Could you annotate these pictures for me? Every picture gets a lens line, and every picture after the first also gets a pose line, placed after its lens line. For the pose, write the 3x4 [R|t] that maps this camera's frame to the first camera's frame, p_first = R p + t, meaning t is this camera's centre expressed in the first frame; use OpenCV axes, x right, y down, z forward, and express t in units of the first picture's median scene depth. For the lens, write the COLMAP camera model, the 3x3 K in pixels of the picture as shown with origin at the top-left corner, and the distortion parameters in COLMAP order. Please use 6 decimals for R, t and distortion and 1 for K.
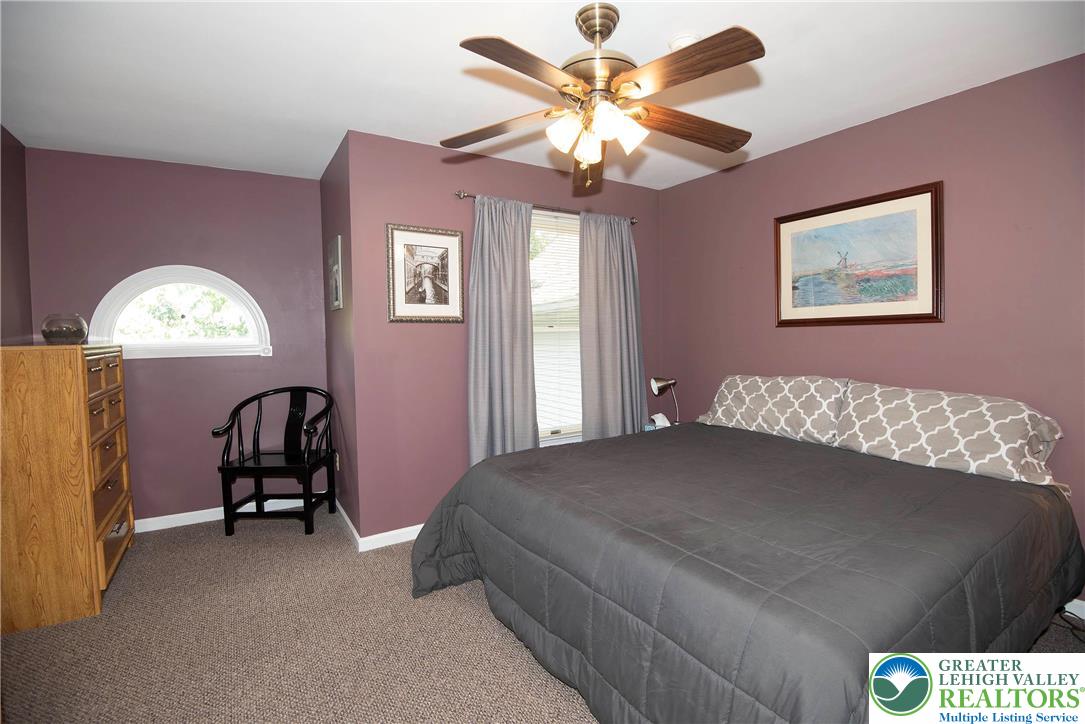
lens RADIAL K [[499.3, 0, 542.5], [0, 499.3, 362.0], [0, 0, 1]] dist [-0.001613, -0.000046]
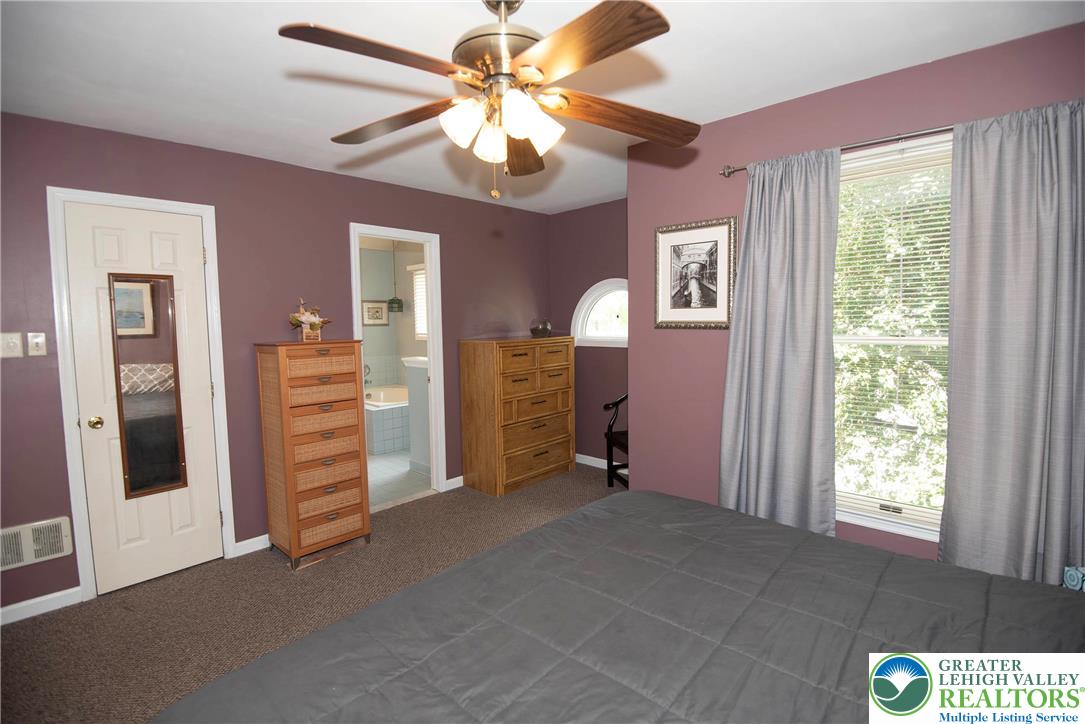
lens RADIAL K [[499.3, 0, 542.5], [0, 499.3, 362.0], [0, 0, 1]] dist [-0.001613, -0.000046]
pose [[0.258007, 0.096829, -0.961279, 0.568335], [-0.040654, 0.995172, 0.089331, -0.088428], [0.965287, 0.016032, 0.260698, 0.504202]]
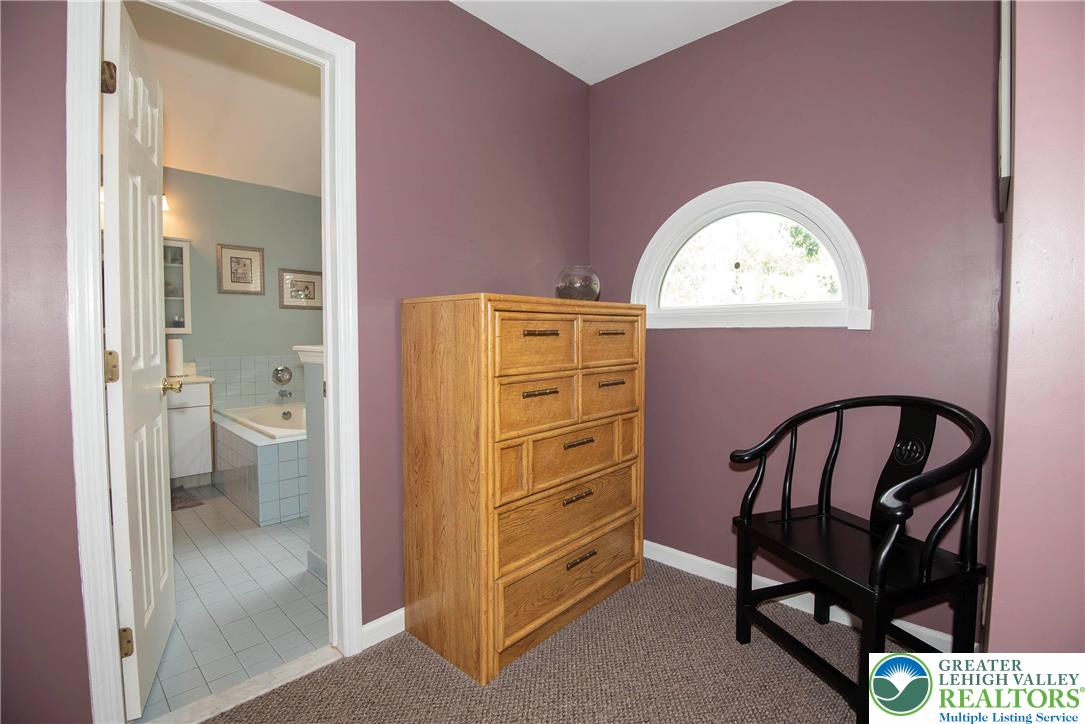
lens RADIAL K [[499.3, 0, 542.5], [0, 499.3, 362.0], [0, 0, 1]] dist [-0.001613, -0.000046]
pose [[0.280357, 0.073658, -0.957066, -0.175885], [-0.059591, 0.996464, 0.059234, 0.011018], [0.958044, 0.040426, 0.283755, 0.633284]]
